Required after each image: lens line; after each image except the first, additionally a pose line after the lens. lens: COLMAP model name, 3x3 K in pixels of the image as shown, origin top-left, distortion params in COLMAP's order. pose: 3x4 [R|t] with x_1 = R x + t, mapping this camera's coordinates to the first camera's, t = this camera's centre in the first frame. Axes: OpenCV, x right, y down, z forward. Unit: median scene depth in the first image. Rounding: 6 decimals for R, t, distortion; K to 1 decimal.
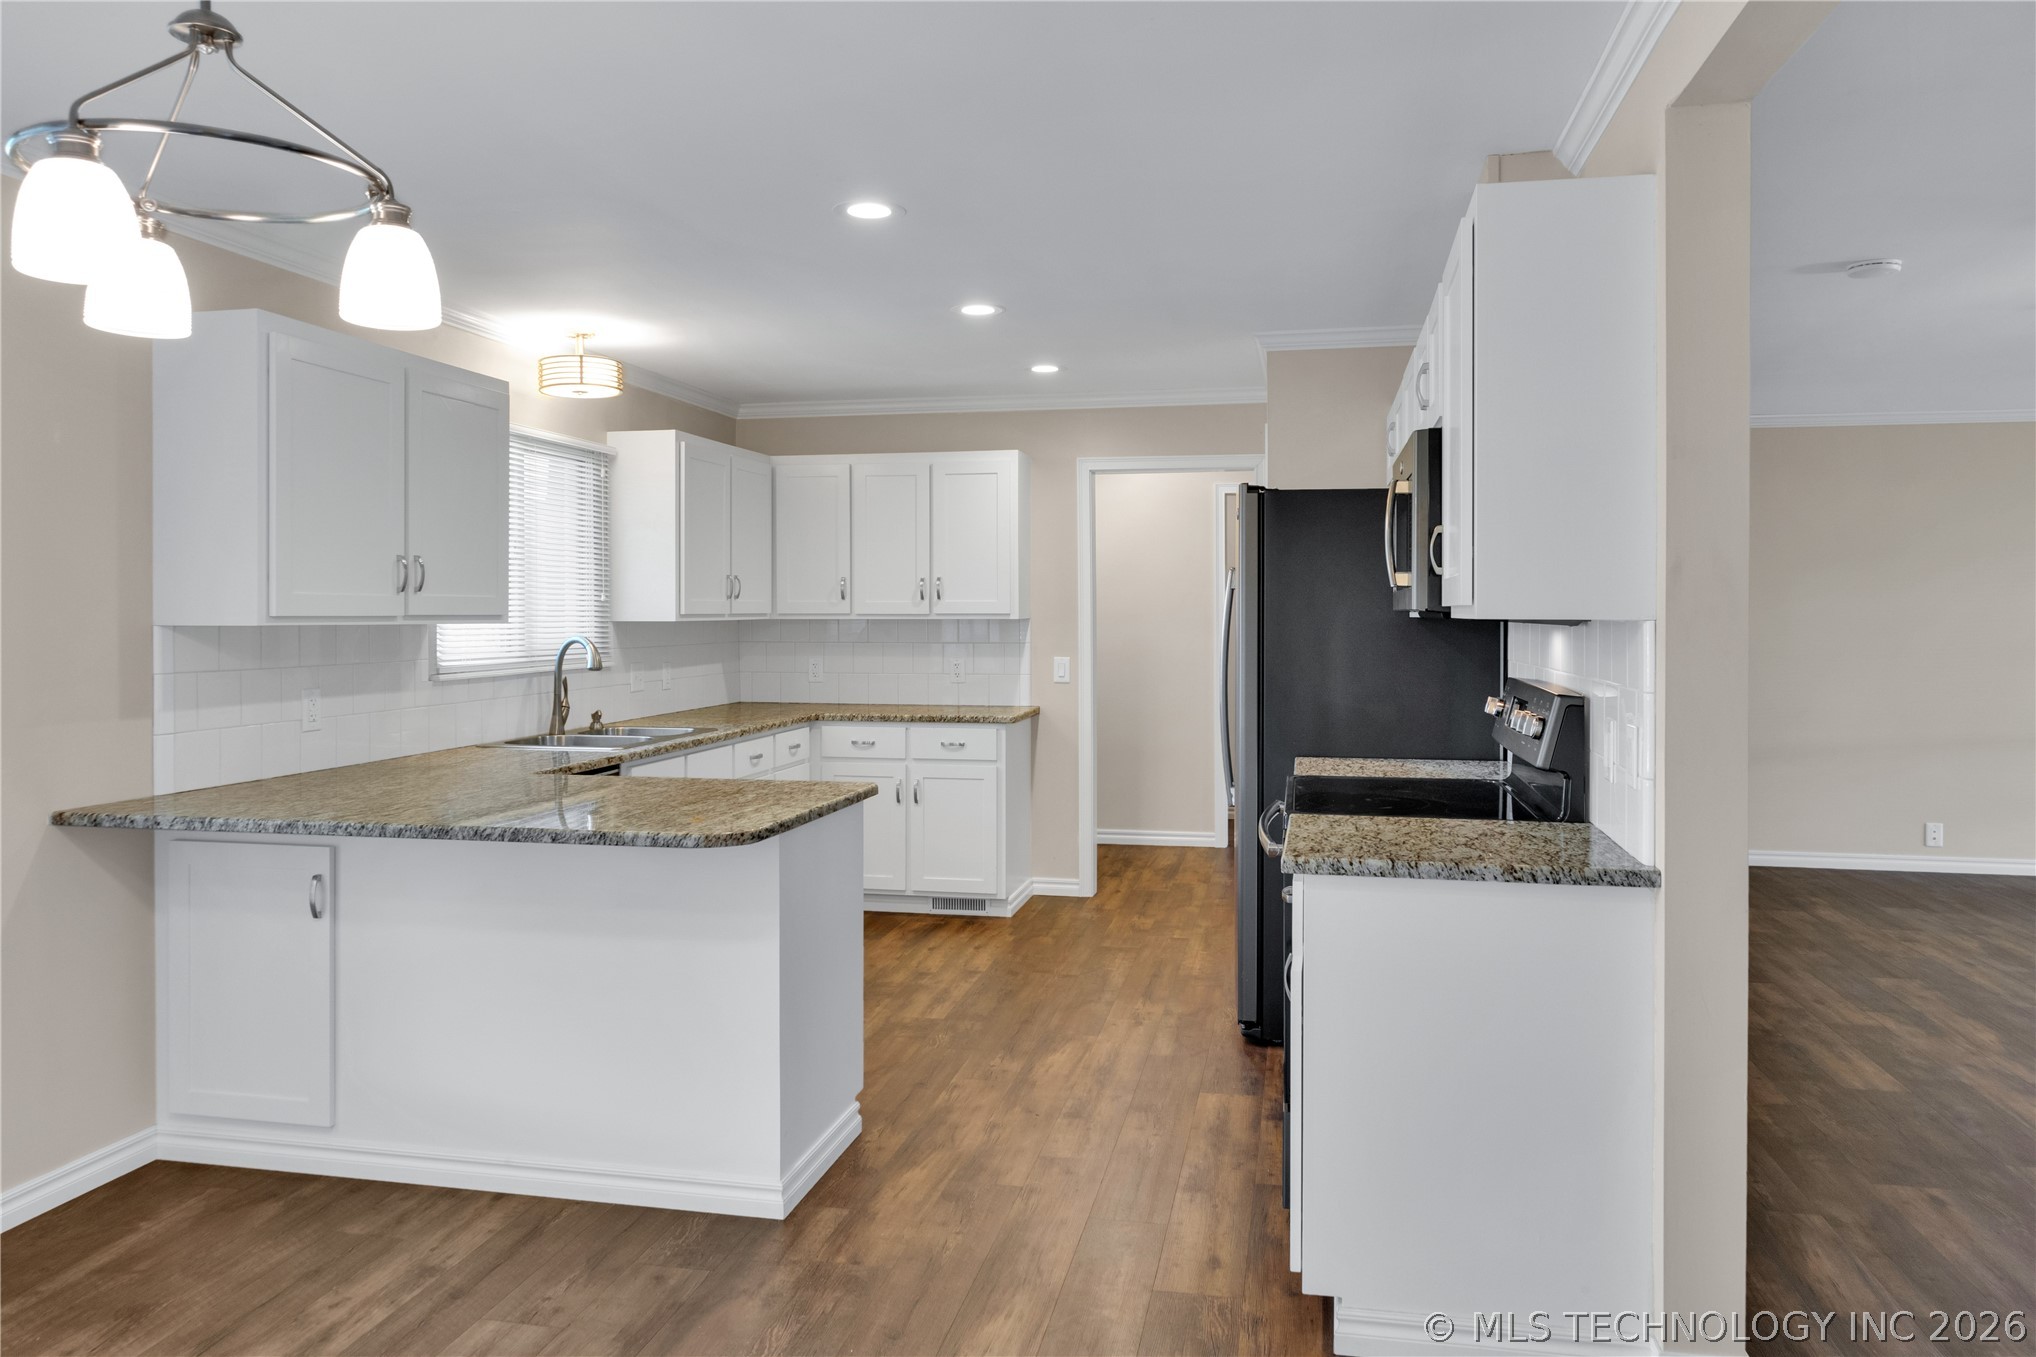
lens RADIAL K [[1418.7, 0, 1016.3], [0, 1418.7, 616.8], [0, 0, 1]] dist [-0.033187, 0.005422]
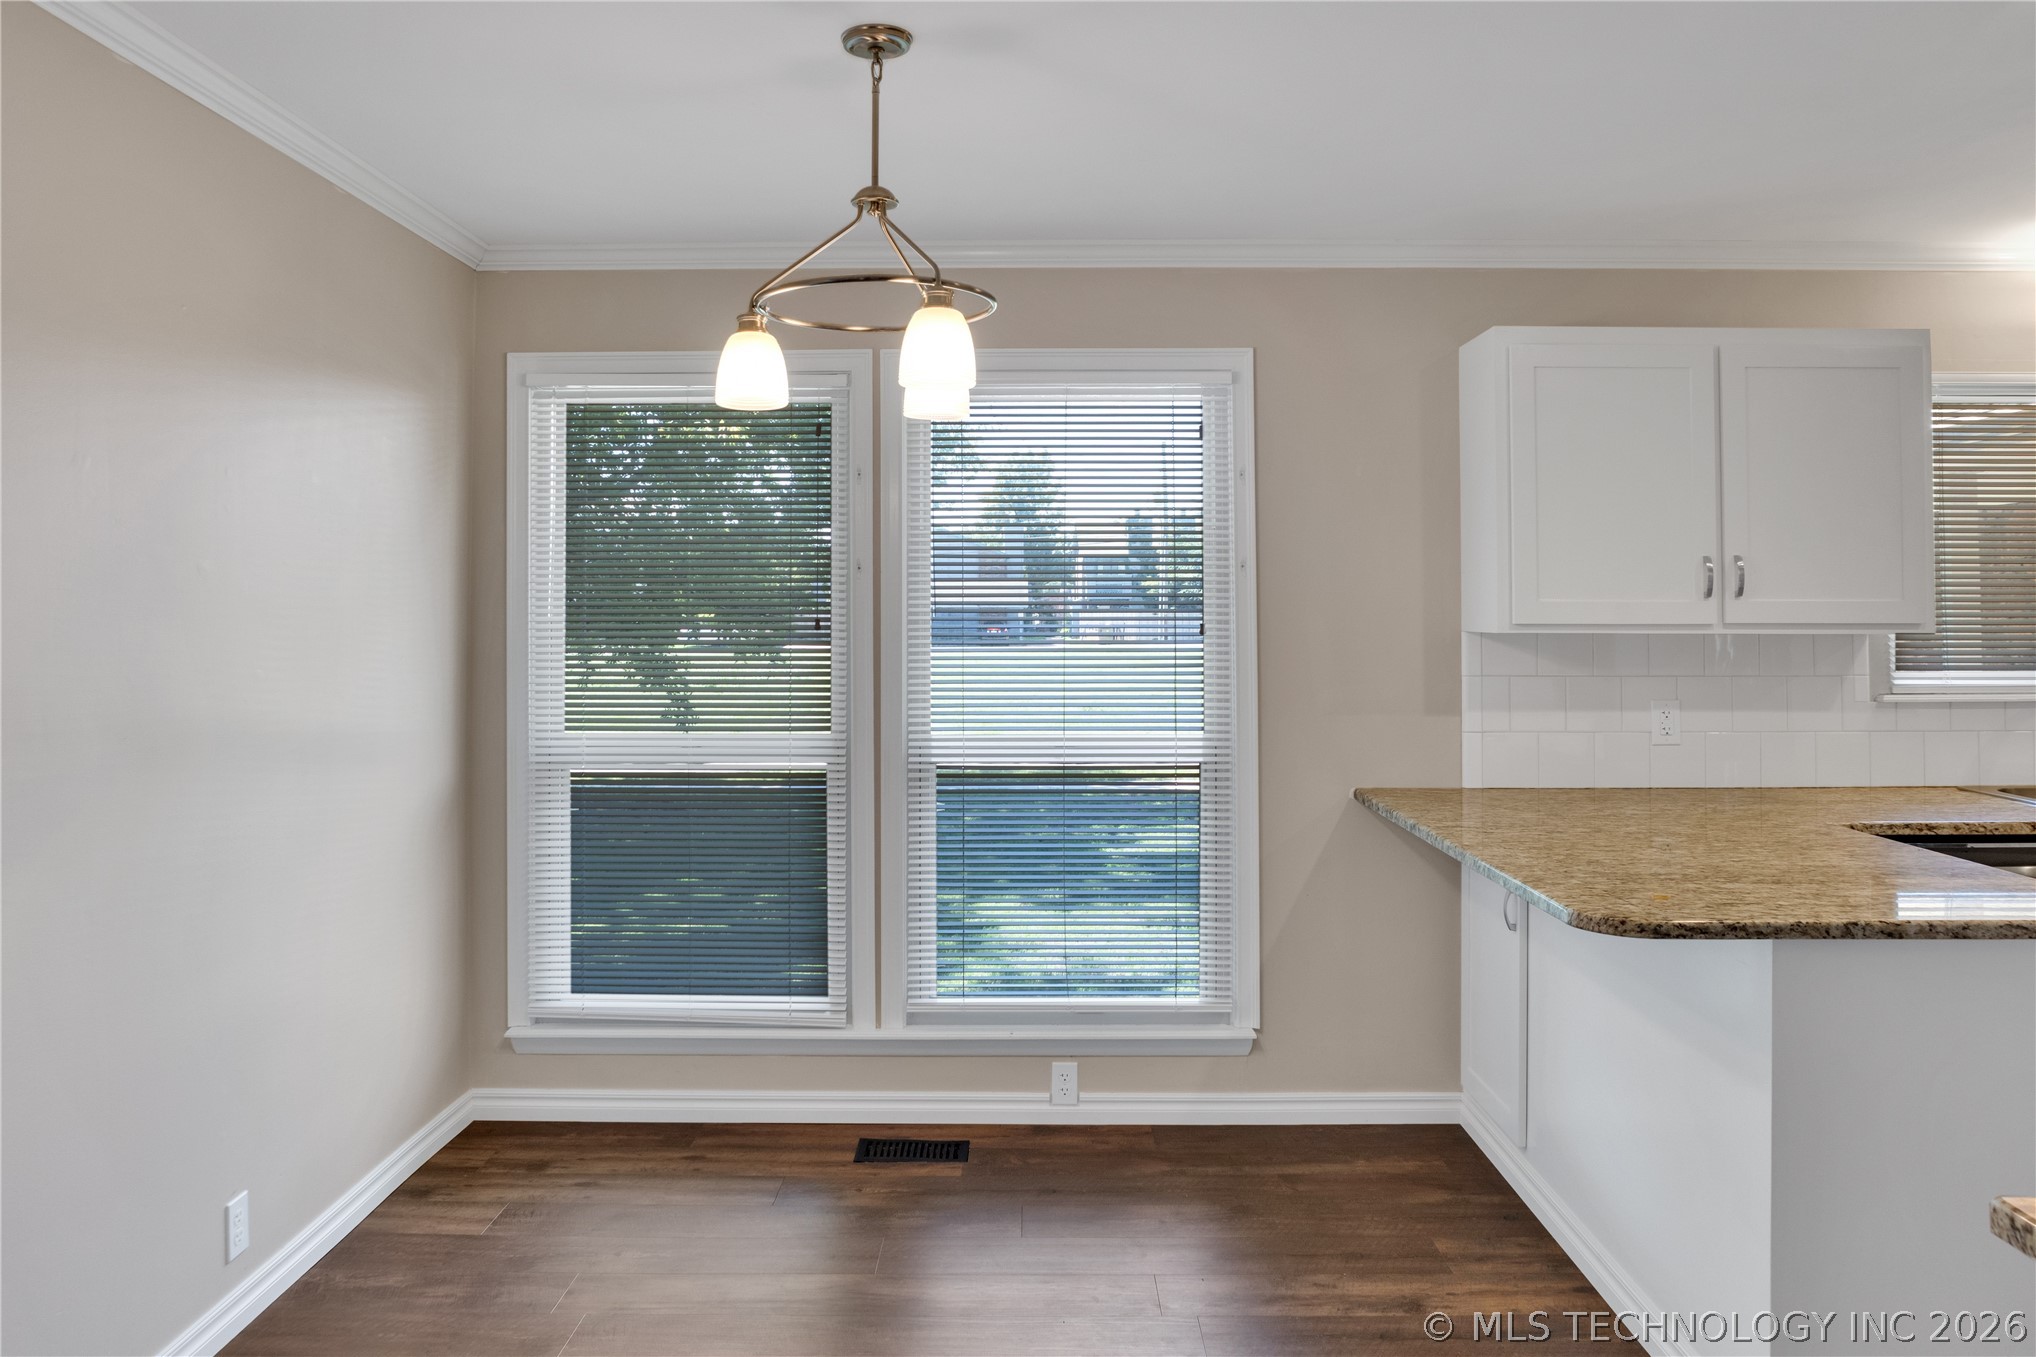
lens RADIAL K [[1454.1, 0, 1016.1], [0, 1454.1, 586.8], [0, 0, 1]] dist [-0.024449, 0.002836]
pose [[0.196458, -0.012534, -0.980432, 0.316388], [-0.003019, 0.999906, -0.013388, -0.009080], [0.980508, 0.005590, 0.196401, 0.332036]]
